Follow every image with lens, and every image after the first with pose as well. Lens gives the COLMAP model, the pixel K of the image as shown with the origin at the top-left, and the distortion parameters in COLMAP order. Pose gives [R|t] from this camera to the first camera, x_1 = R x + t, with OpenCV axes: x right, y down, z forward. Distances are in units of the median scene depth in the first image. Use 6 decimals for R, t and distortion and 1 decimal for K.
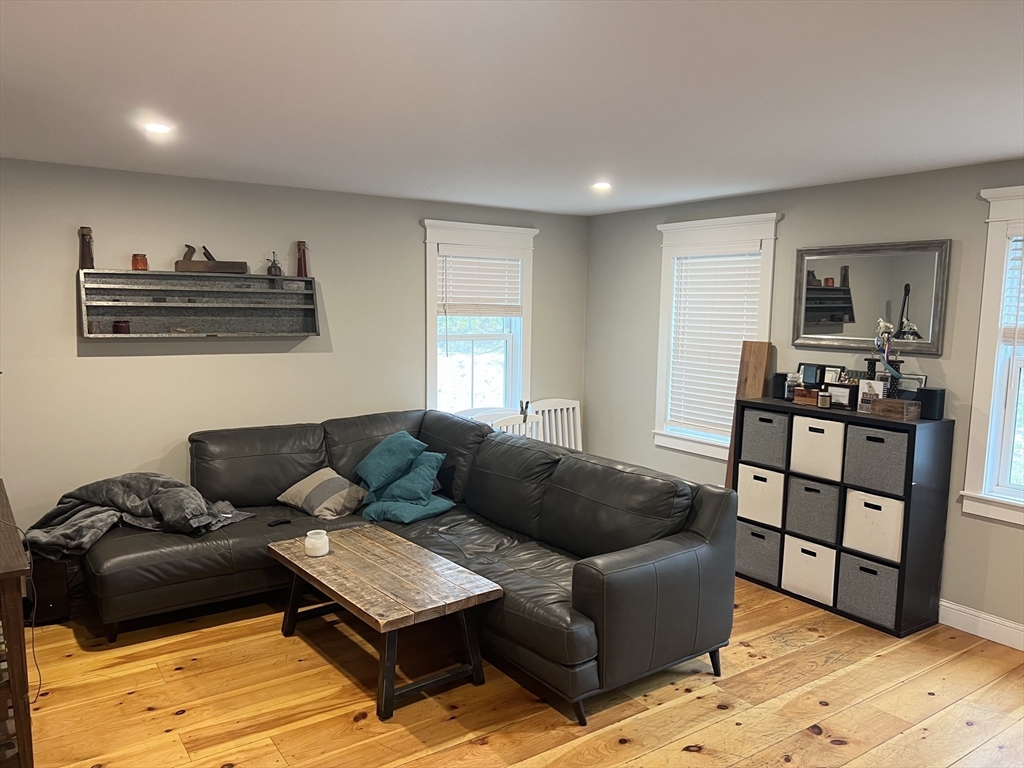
lens RADIAL K [[764.3, 0, 511.5], [0, 764.3, 393.3], [0, 0, 1]] dist [0.081467, -0.107887]
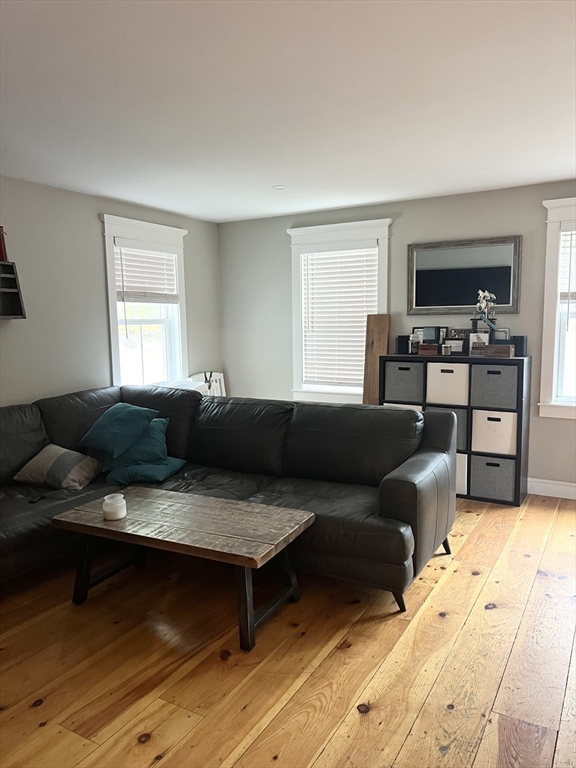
lens RADIAL K [[573.2, 0, 284.3], [0, 573.2, 382.1], [0, 0, 1]] dist [0.081467, -0.107887]
pose [[0.904320, -0.074911, 0.420230, -0.311033], [0.078291, 0.996888, 0.009228, 0.034533], [-0.419613, 0.024555, 0.907371, 0.175729]]
